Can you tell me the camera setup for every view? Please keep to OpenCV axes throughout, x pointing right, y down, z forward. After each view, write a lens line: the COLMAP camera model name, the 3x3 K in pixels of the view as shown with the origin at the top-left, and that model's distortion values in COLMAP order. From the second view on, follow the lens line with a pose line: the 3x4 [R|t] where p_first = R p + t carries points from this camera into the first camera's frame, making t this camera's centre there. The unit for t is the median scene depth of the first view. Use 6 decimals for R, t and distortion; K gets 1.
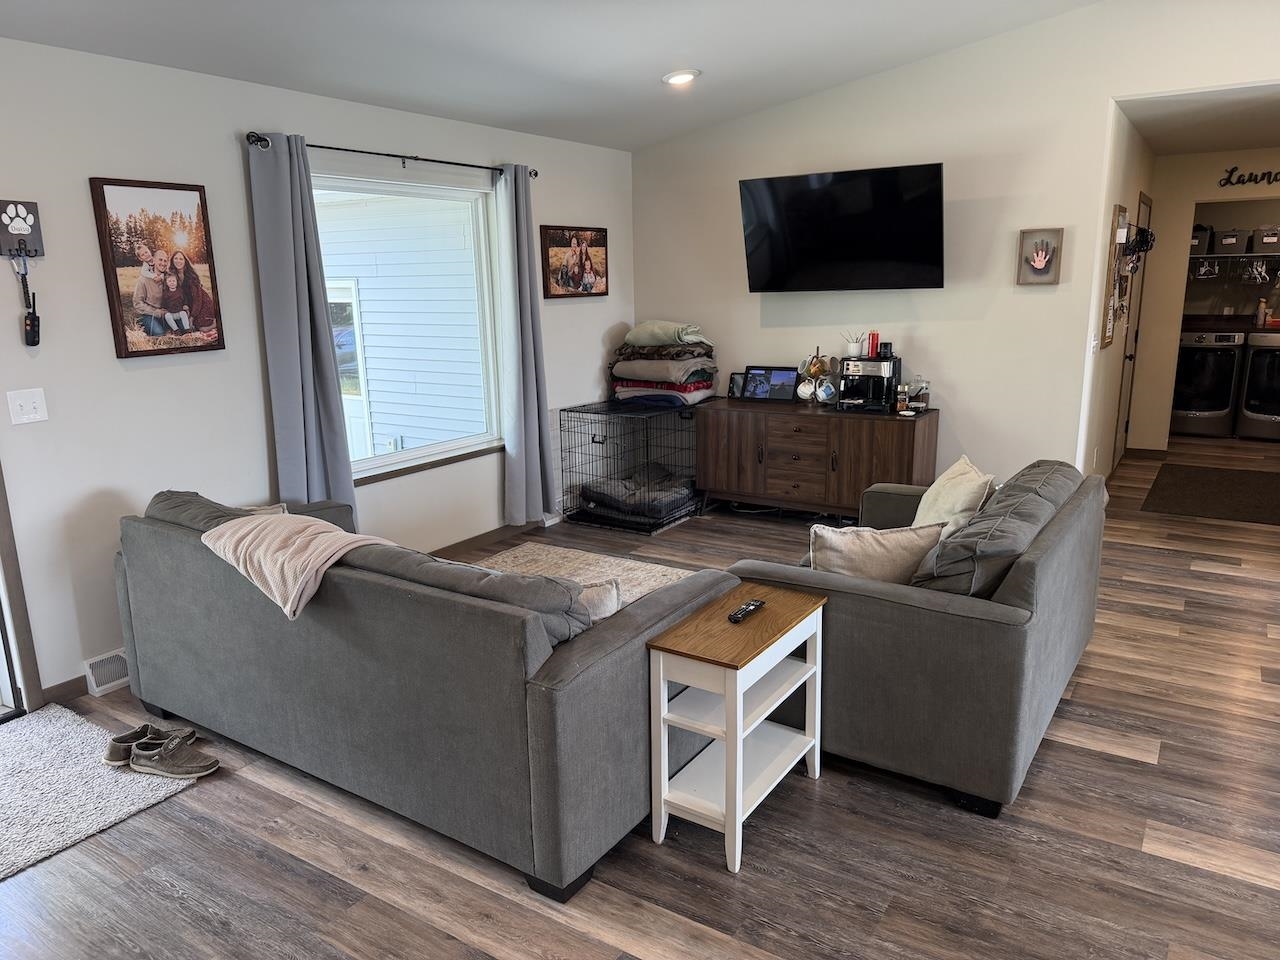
lens RADIAL K [[898.1, 0, 636.7], [0, 898.1, 489.1], [0, 0, 1]] dist [0.015336, -0.023885]
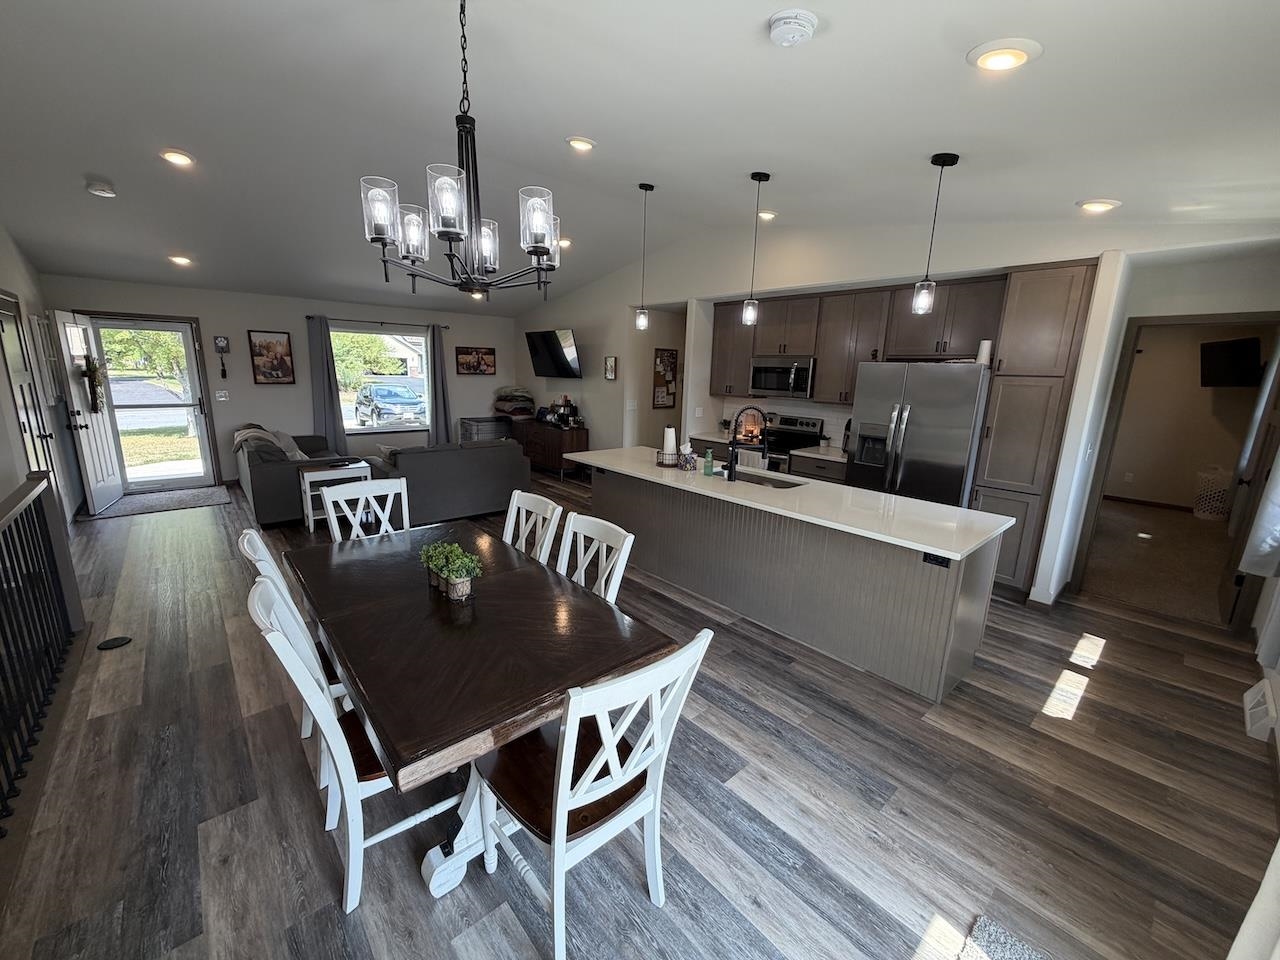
lens RADIAL K [[509.4, 0, 635.1], [0, 509.4, 478.0], [0, 0, 1]] dist [-0.001272, 0.000674]
pose [[0.962555, 0.102748, -0.250858, 1.184420], [-0.107242, 0.994224, -0.004273, 0.051151], [0.248970, 0.031016, 0.968014, -0.416643]]
